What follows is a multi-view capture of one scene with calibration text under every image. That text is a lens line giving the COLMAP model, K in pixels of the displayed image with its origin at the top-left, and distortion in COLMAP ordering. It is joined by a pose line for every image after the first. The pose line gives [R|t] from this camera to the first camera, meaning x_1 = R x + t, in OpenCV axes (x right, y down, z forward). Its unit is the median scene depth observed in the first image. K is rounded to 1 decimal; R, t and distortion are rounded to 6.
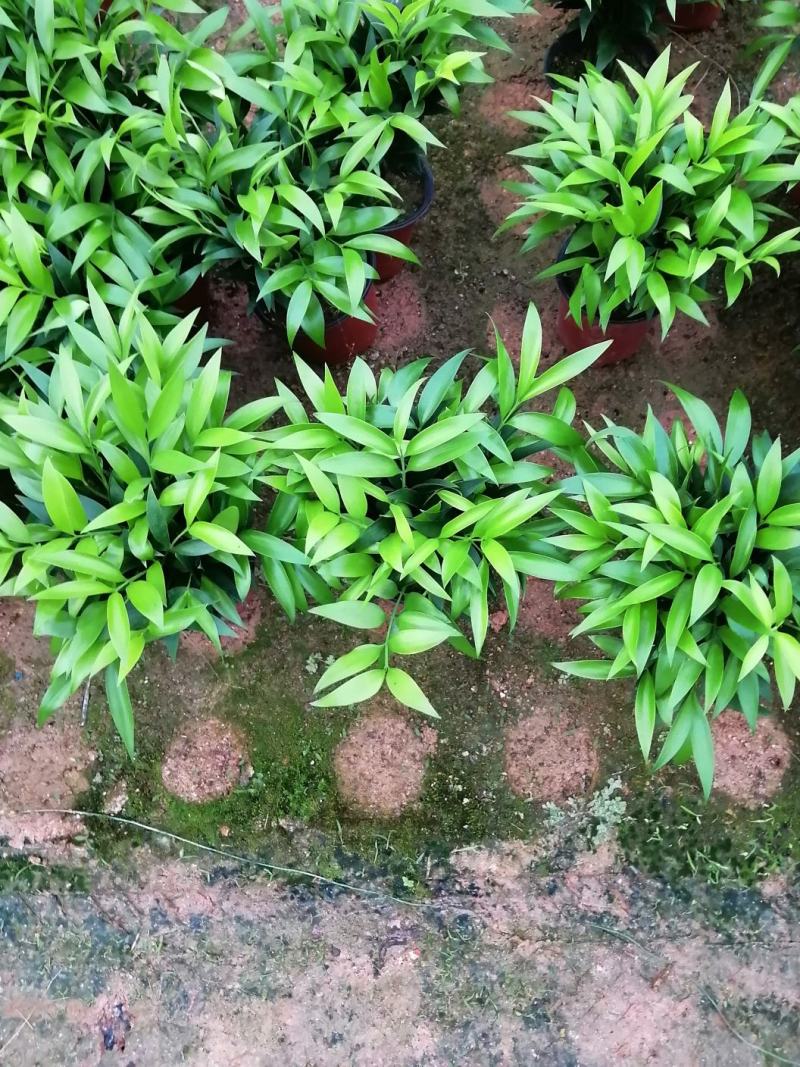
lens RADIAL K [[824.6, 0, 390.0], [0, 824.6, 537.7], [0, 0, 1]] dist [-0.007304, -0.001685]
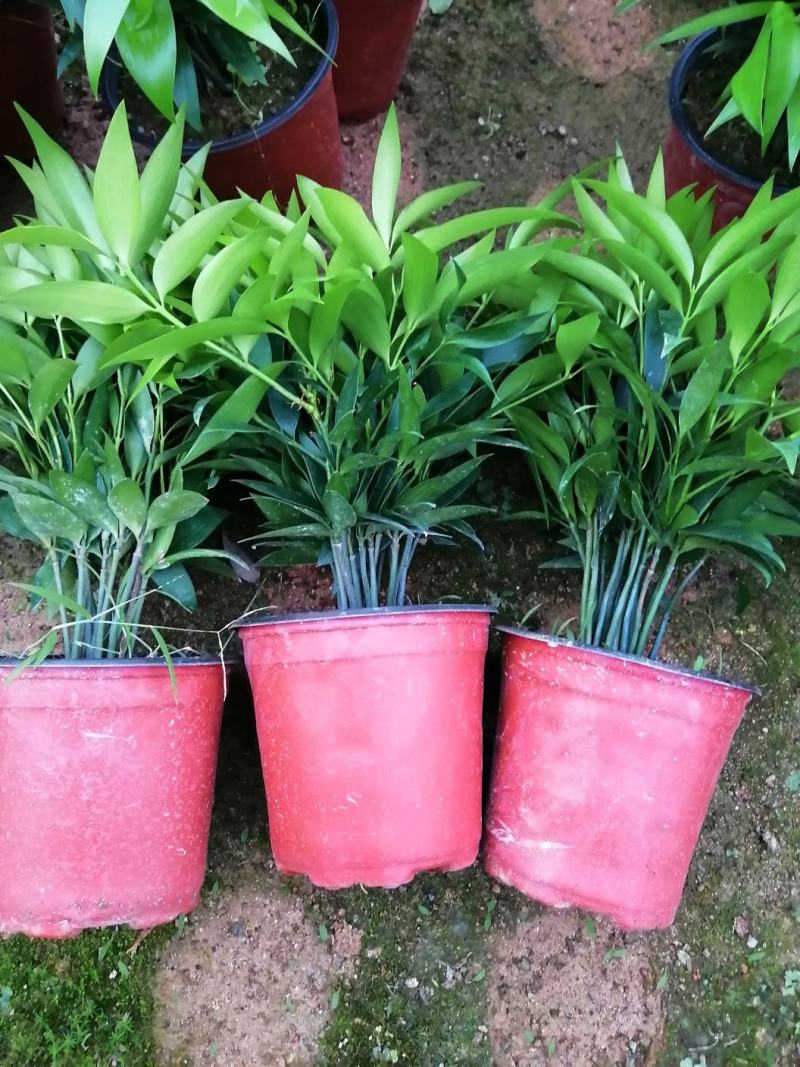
lens RADIAL K [[824.6, 0, 401.6], [0, 824.6, 532.0], [0, 0, 1]] dist [-0.007304, -0.001685]
pose [[0.994820, 0.098909, 0.023474, 0.044766], [-0.098481, 0.994962, -0.018766, -0.009147], [-0.025212, 0.016357, 0.999548, 0.476840]]
